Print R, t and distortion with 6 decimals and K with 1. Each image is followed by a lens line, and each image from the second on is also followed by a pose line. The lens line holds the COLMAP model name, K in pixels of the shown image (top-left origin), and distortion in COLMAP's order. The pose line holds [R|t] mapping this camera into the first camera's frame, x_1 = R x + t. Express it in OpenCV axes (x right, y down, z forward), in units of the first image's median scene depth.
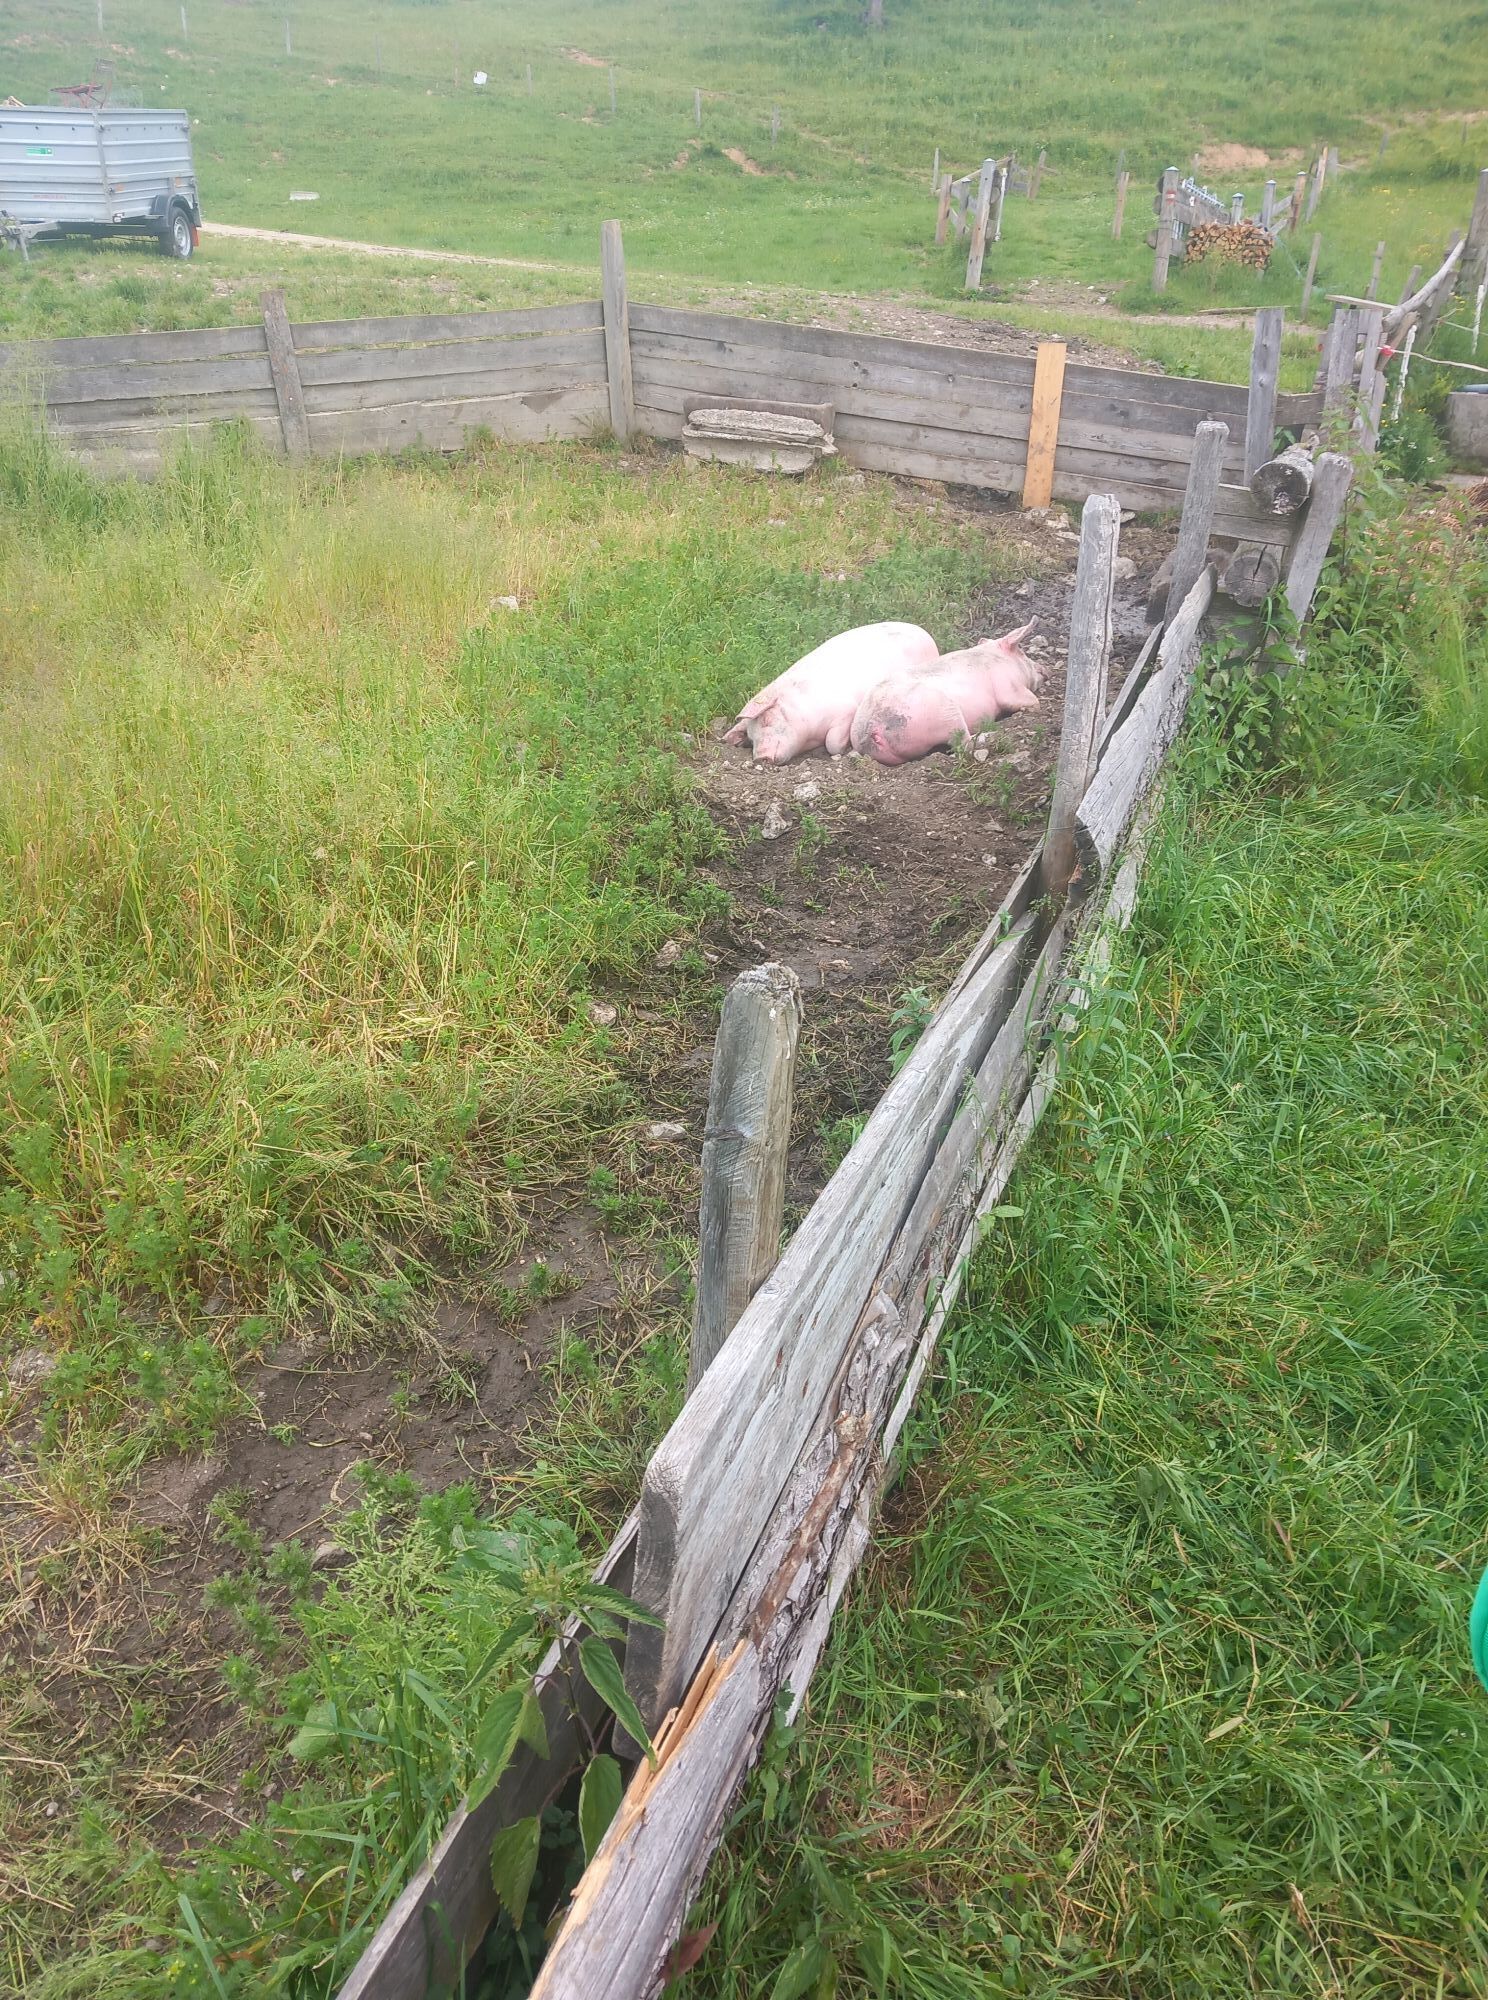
lens RADIAL K [[1504.6, 0, 742.1], [0, 1504.6, 999.3], [0, 0, 1]] dist [0.003118, -0.001137]
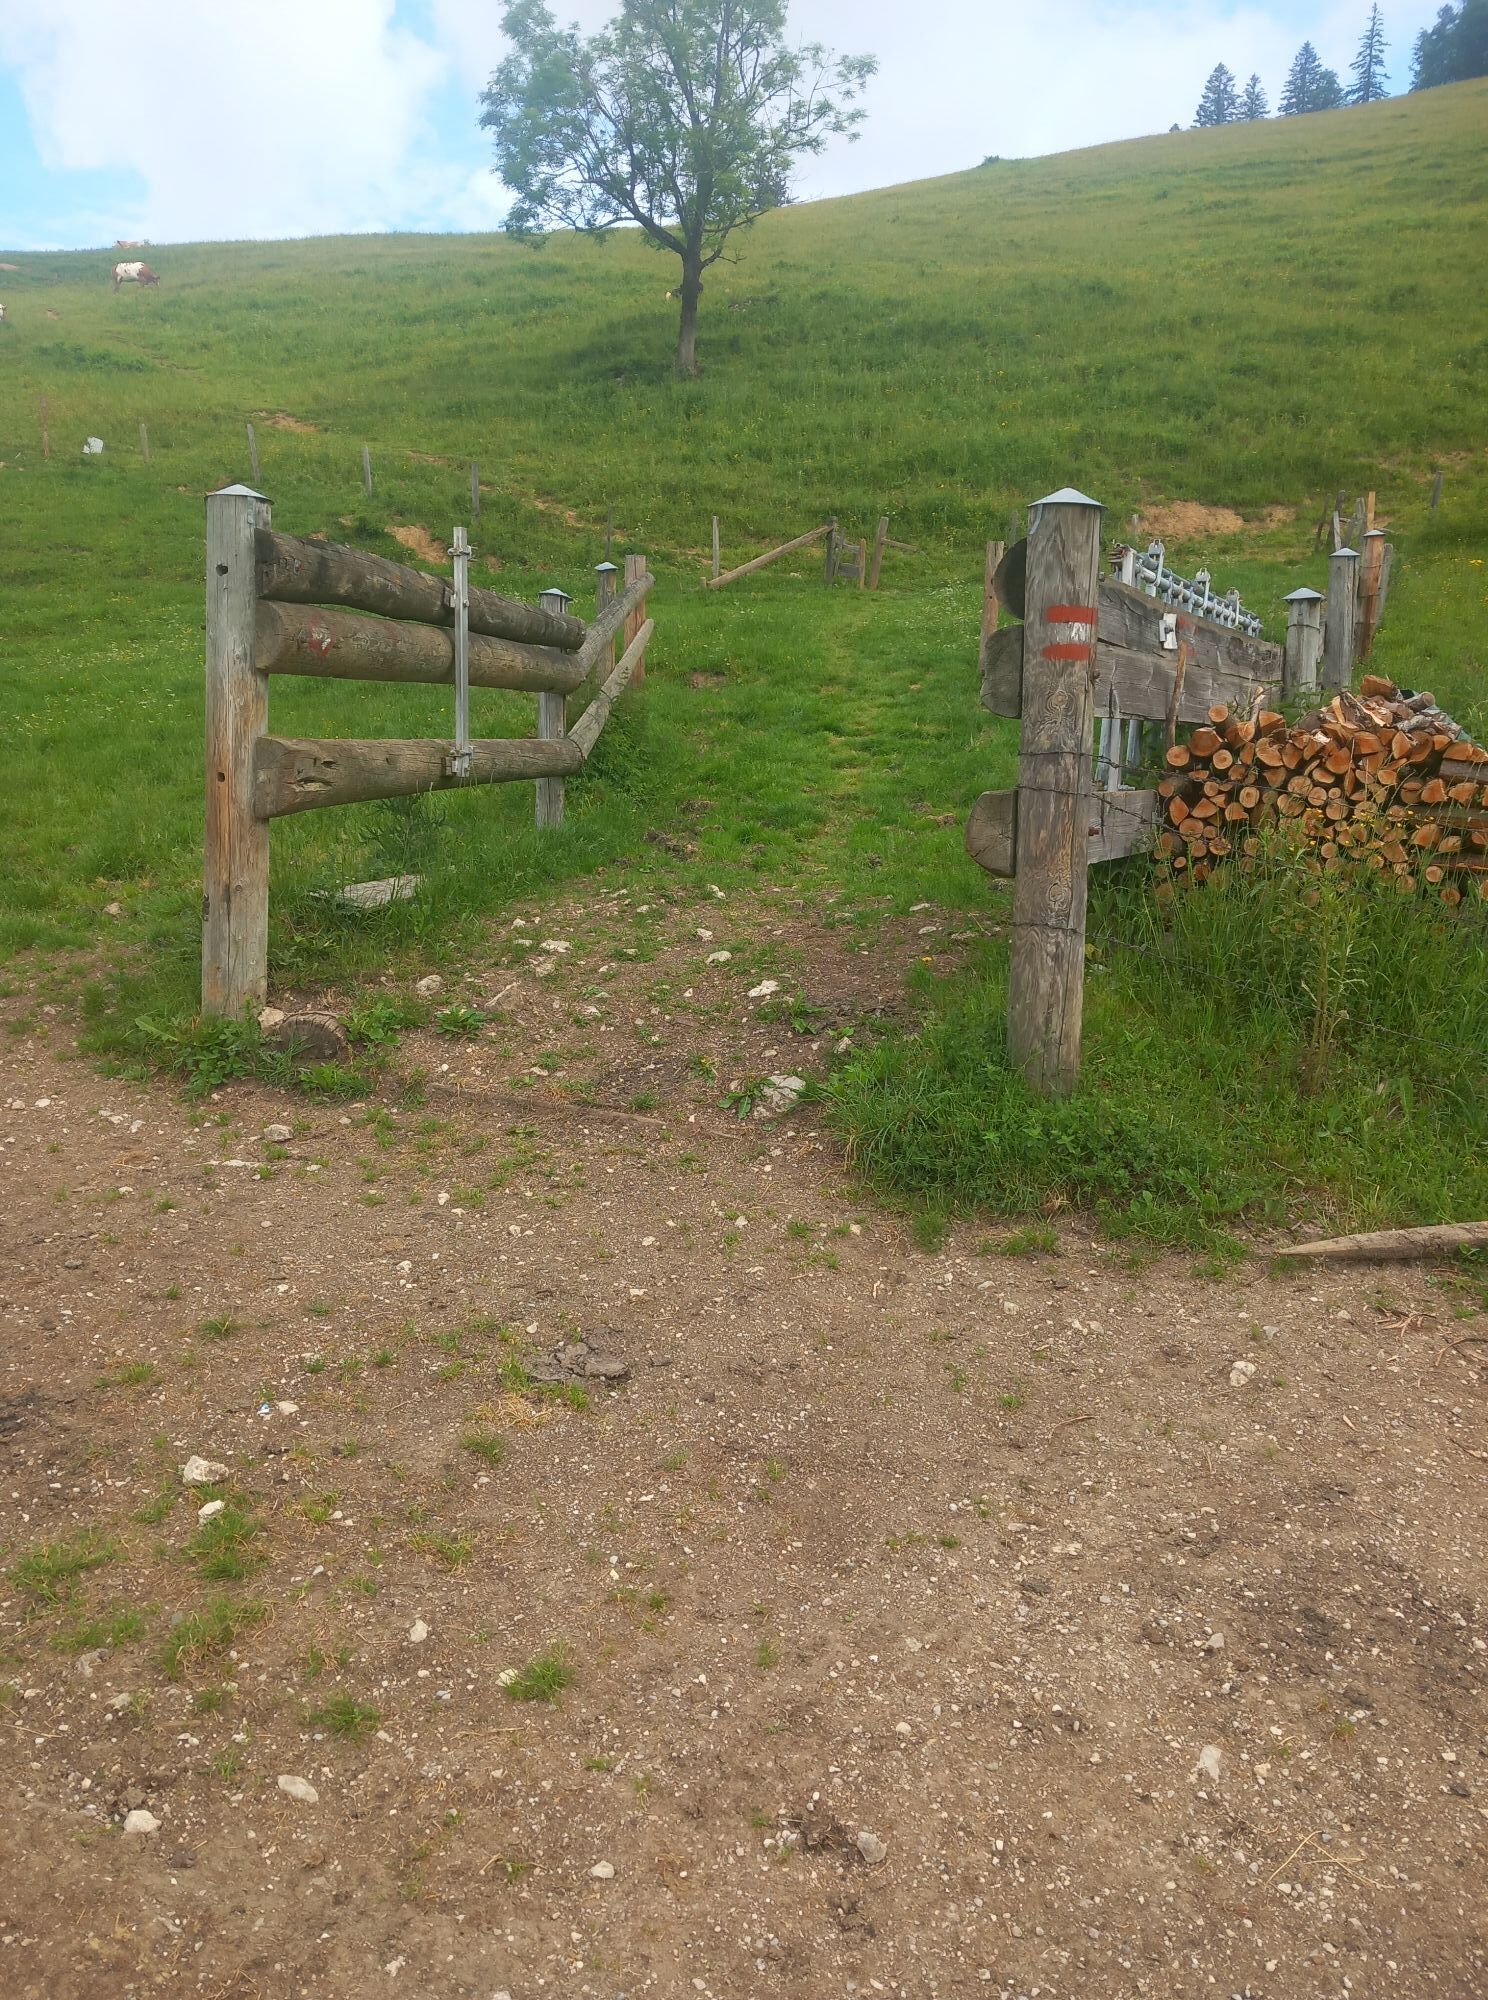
lens RADIAL K [[1504.6, 0, 745.0], [0, 1504.6, 999.8], [0, 0, 1]] dist [0.003118, -0.001137]
pose [[0.999480, -0.029846, 0.012236, 0.115463], [0.031775, 0.976296, -0.214094, -0.215910], [-0.005556, 0.214372, 0.976736, 0.396802]]
